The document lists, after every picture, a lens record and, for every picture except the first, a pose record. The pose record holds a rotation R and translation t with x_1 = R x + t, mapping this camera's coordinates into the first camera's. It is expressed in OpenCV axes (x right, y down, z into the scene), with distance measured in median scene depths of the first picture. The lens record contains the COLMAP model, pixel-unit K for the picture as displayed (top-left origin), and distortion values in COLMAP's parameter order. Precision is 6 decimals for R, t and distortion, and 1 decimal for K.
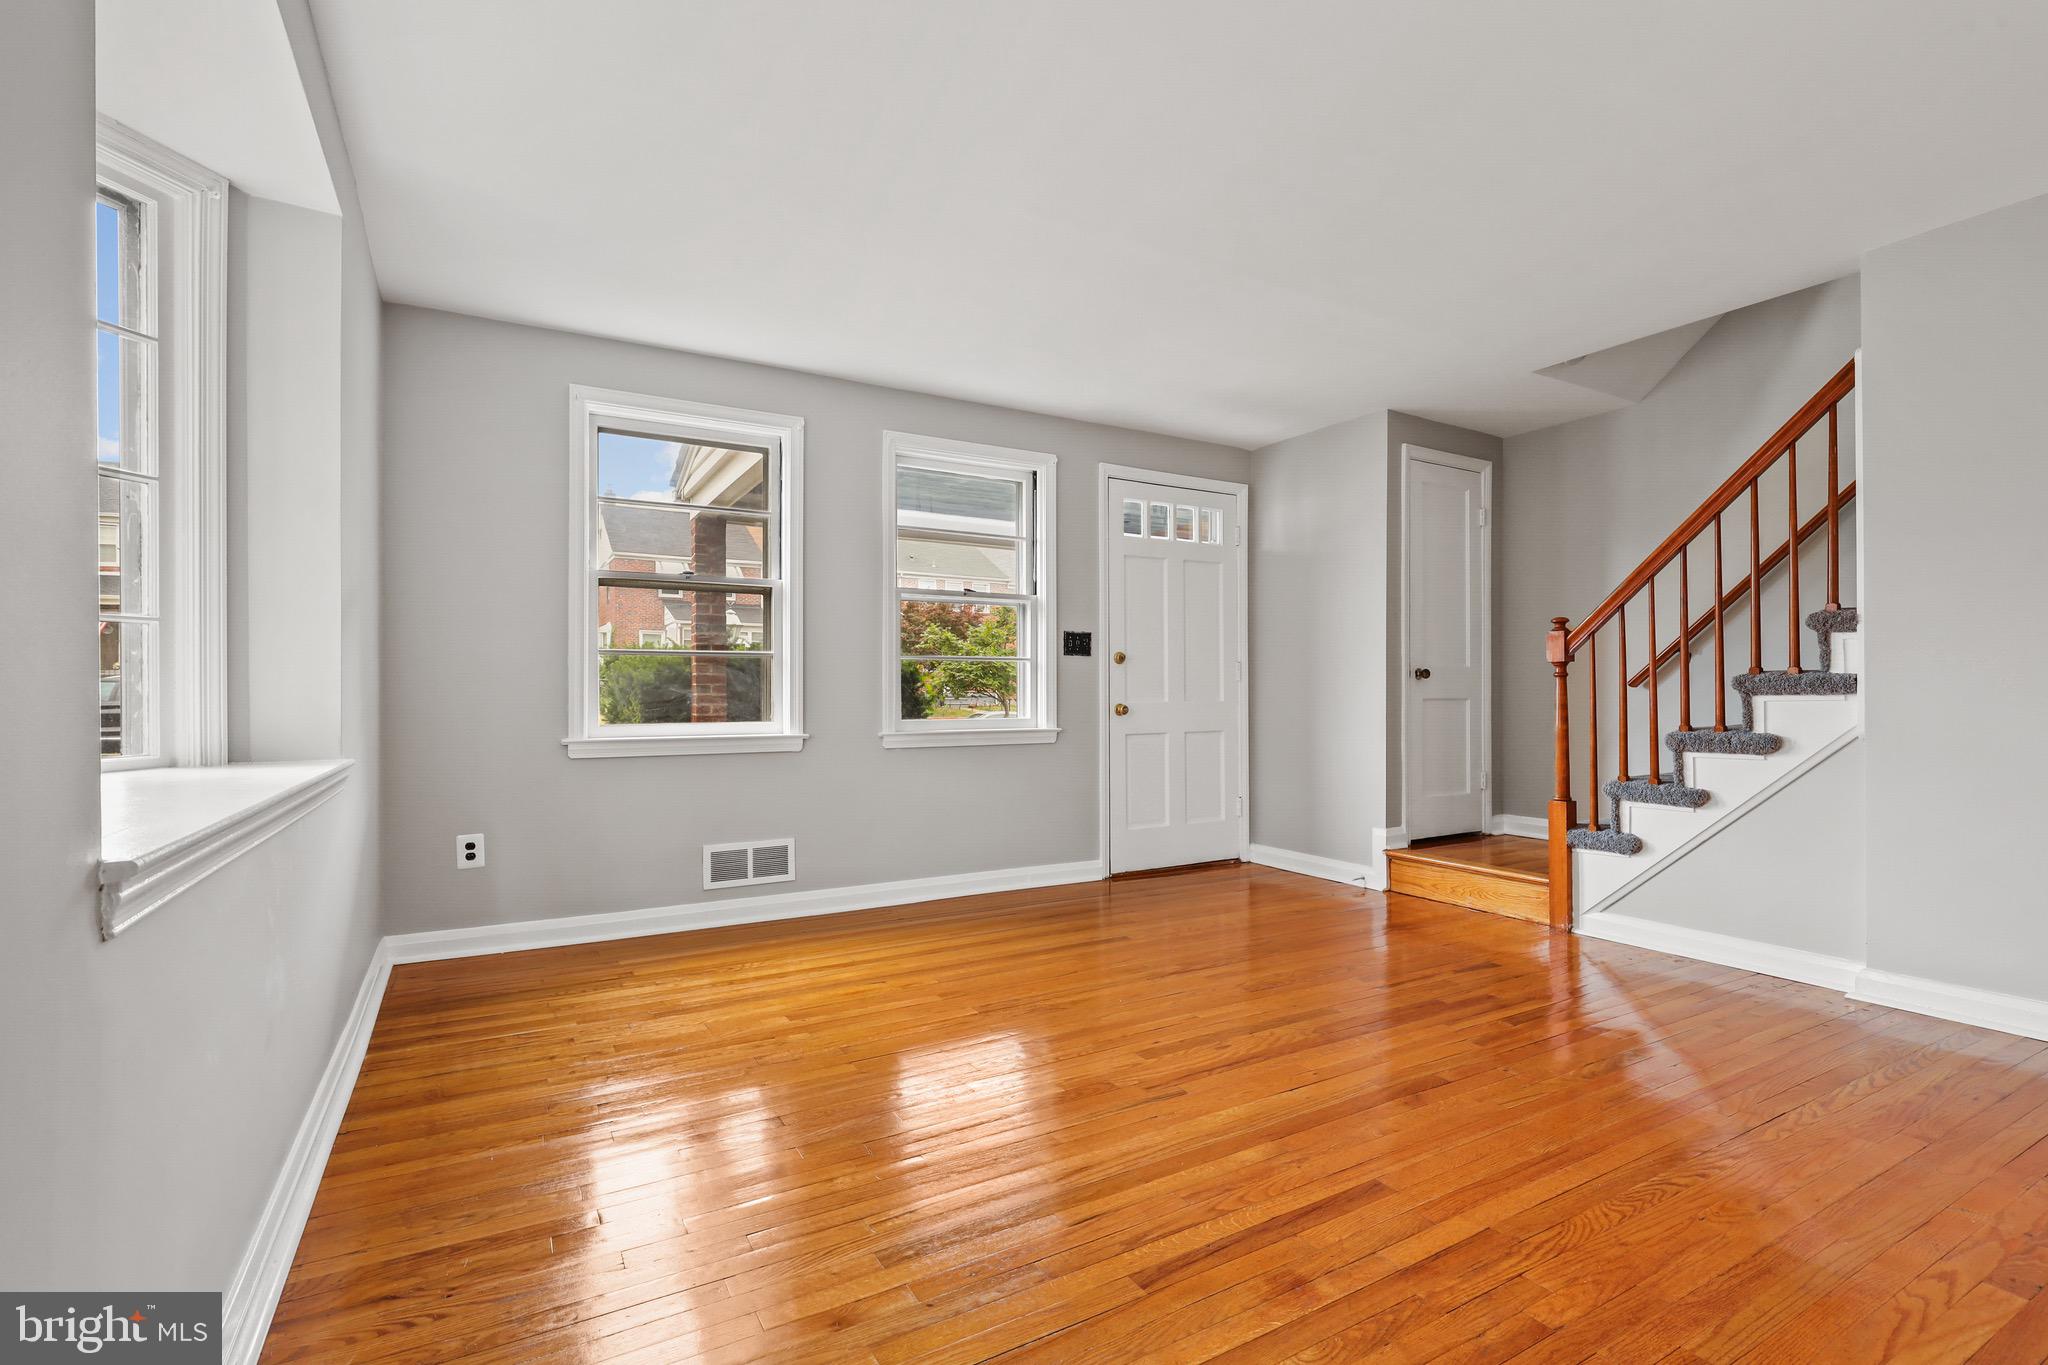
lens RADIAL K [[935.0, 0, 1020.0], [0, 935.0, 686.1], [0, 0, 1]] dist [0.000467, -0.000834]
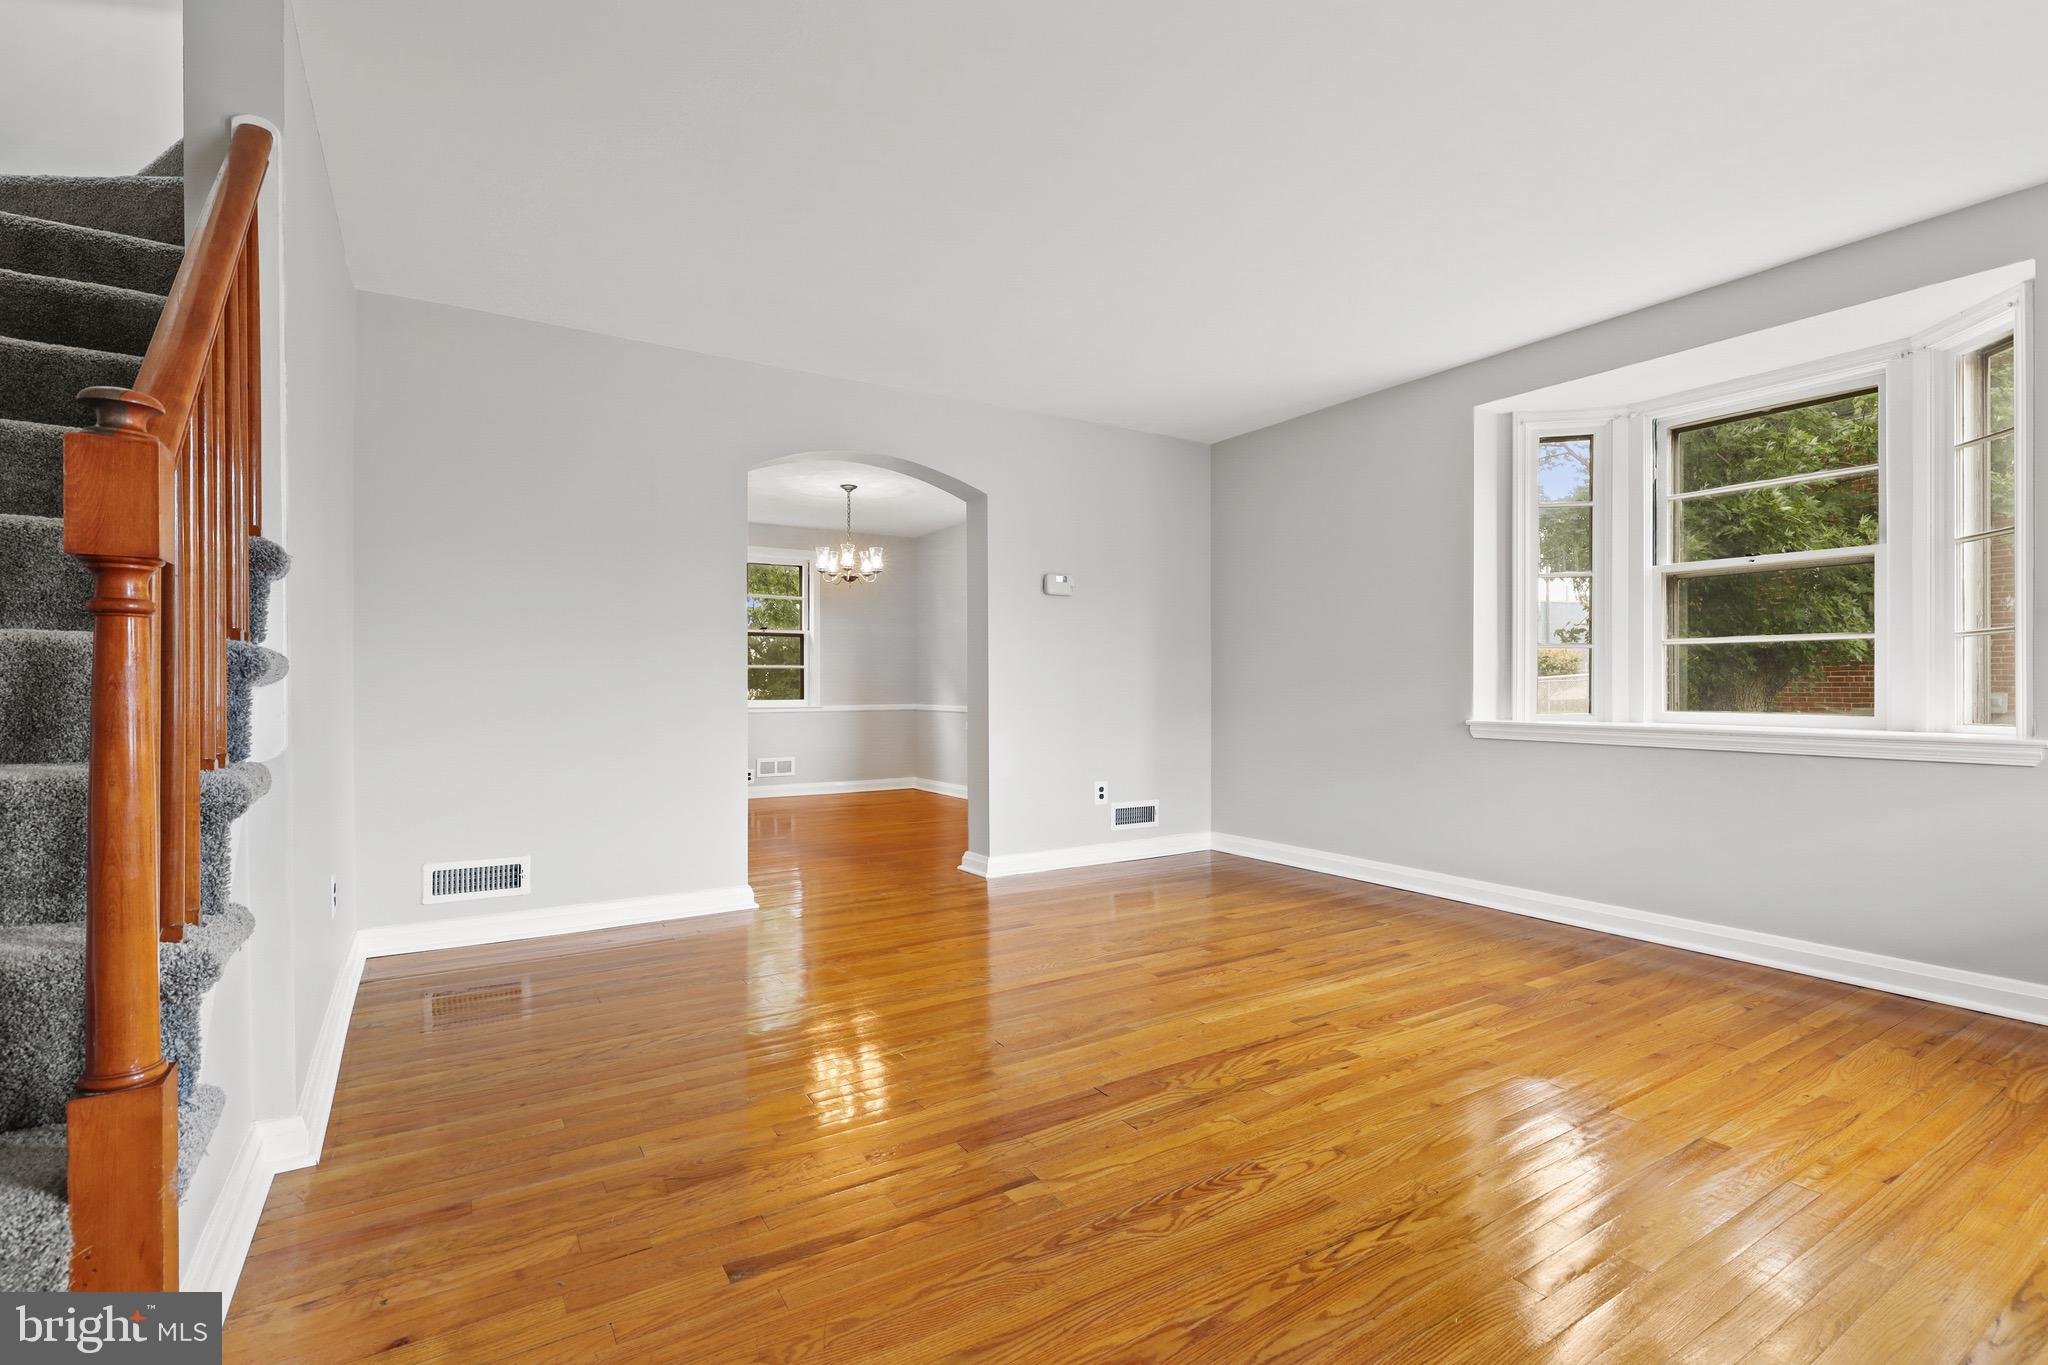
lens RADIAL K [[935.0, 0, 1019.2], [0, 935.0, 688.2], [0, 0, 1]] dist [0.000467, -0.000834]
pose [[-0.999206, 0.002103, -0.039783, 0.320392], [0.002438, 0.999962, -0.008384, 0.014179], [0.039764, -0.008475, -0.999173, 1.225092]]
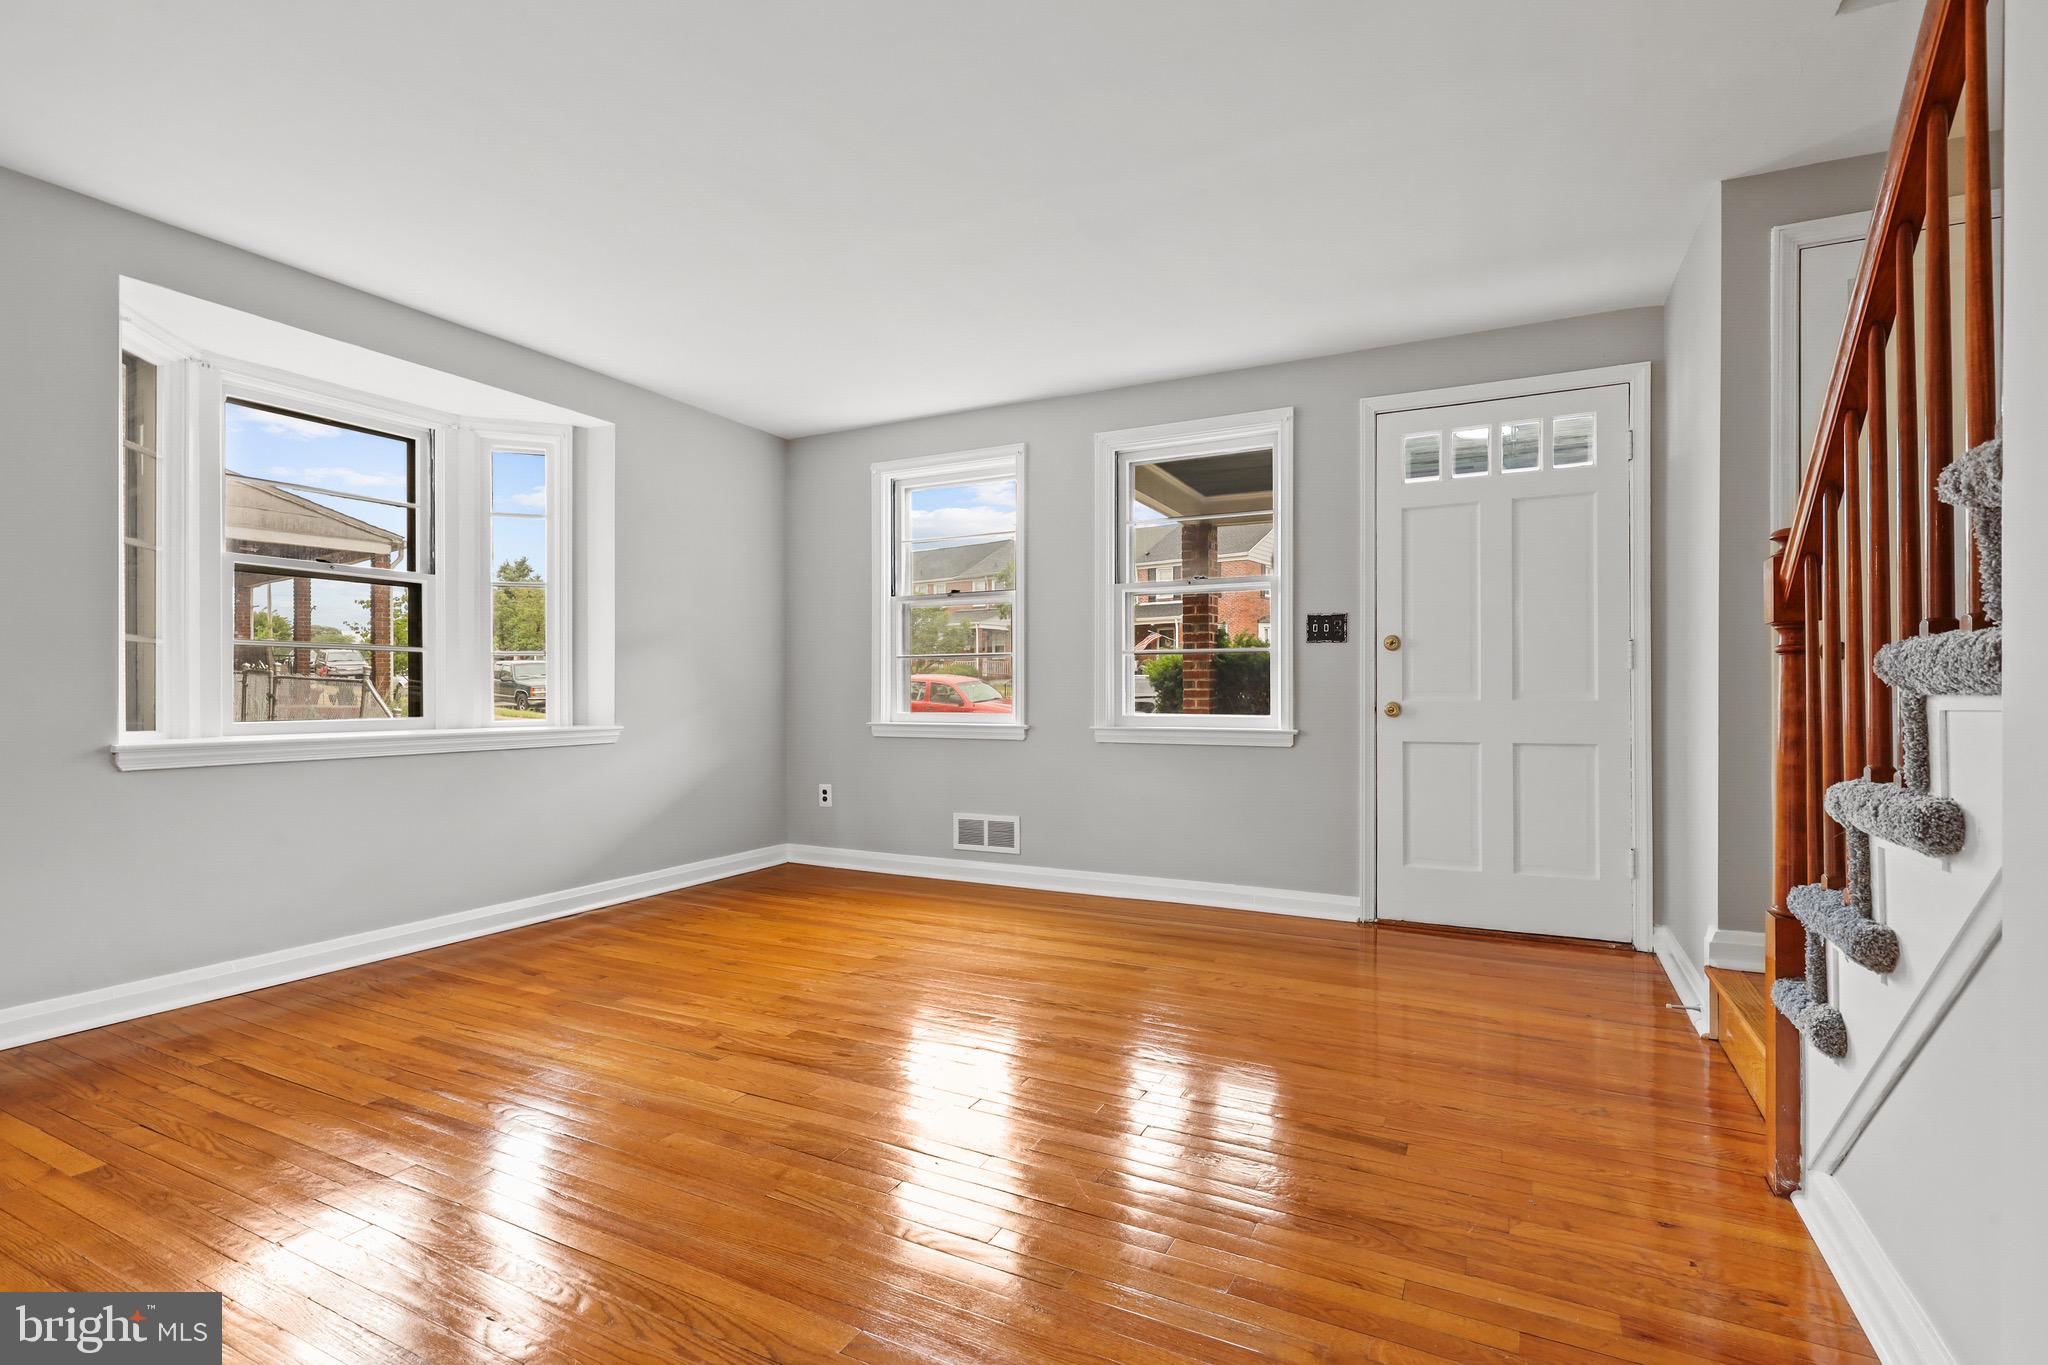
lens RADIAL K [[935.0, 0, 1052.8], [0, 935.0, 689.8], [0, 0, 1]] dist [0.000467, -0.000834]
pose [[0.560187, 0.001330, -0.828365, 0.728095], [0.006783, 0.999958, 0.006193, 0.002357], [0.828338, -0.009088, 0.560155, 0.408626]]
